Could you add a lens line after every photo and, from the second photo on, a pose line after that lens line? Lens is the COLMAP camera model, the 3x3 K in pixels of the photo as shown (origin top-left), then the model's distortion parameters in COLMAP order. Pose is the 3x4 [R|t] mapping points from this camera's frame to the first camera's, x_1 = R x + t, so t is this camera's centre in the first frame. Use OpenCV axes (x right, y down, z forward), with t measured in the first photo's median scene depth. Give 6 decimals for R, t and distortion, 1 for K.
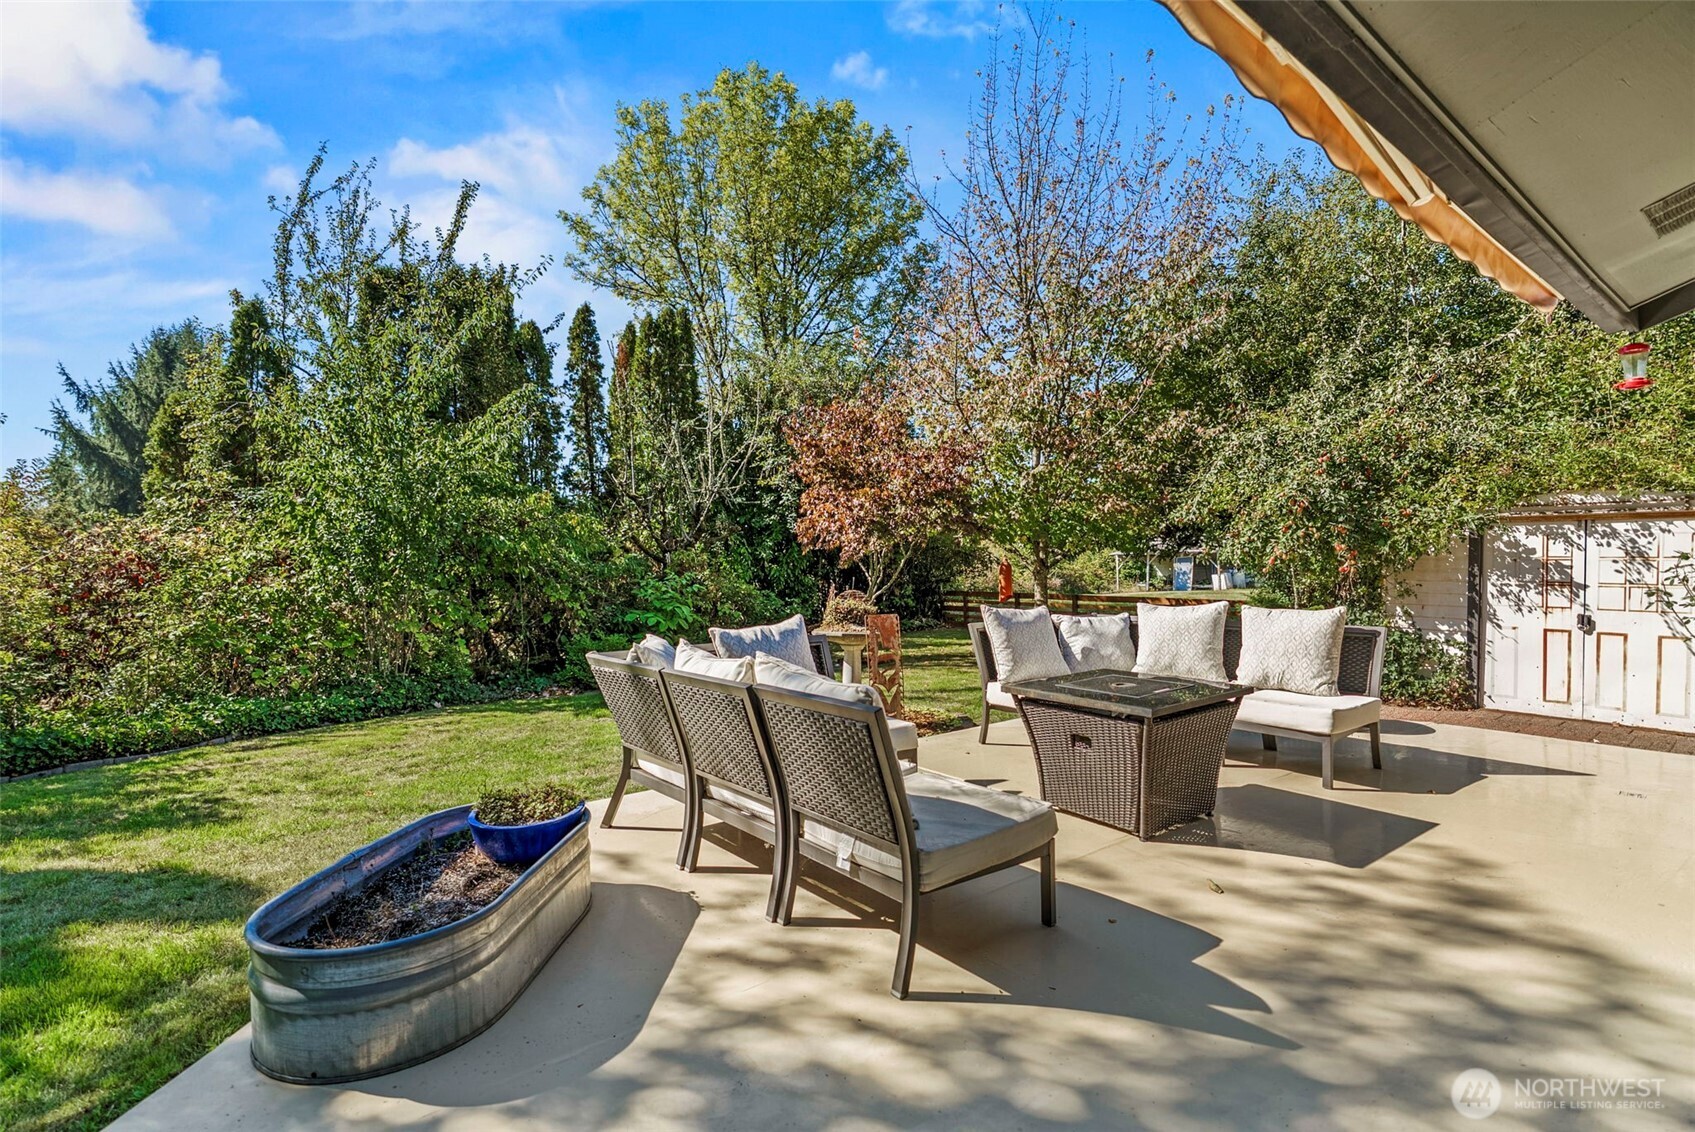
lens RADIAL K [[771.7, 0, 845.7], [0, 771.7, 565.7], [0, 0, 1]] dist [-0.013146, -0.000076]
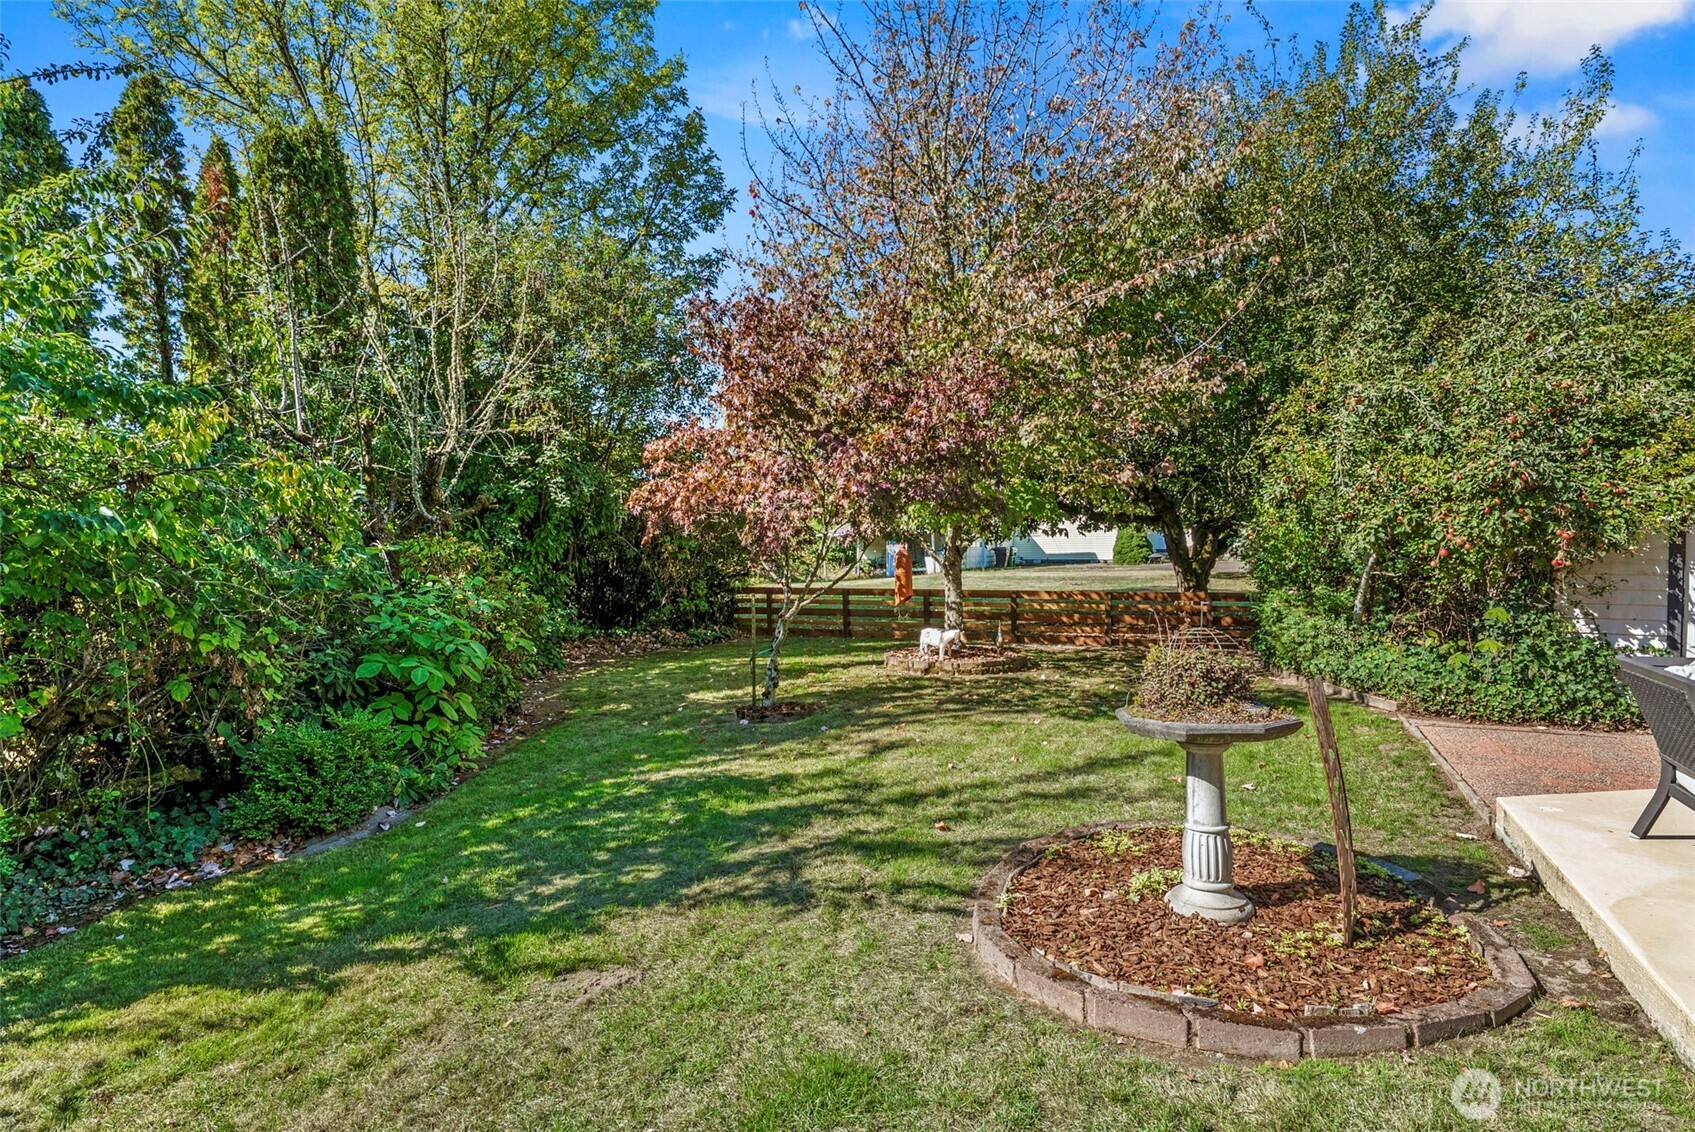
lens RADIAL K [[853.8, 0, 848.1], [0, 853.8, 565.7], [0, 0, 1]] dist [0.000783, 0.000731]
pose [[0.896183, -0.019799, 0.443244, -0.393091], [0.009565, 0.999634, 0.025313, -0.022099], [-0.443582, -0.018445, 0.896044, 0.568642]]
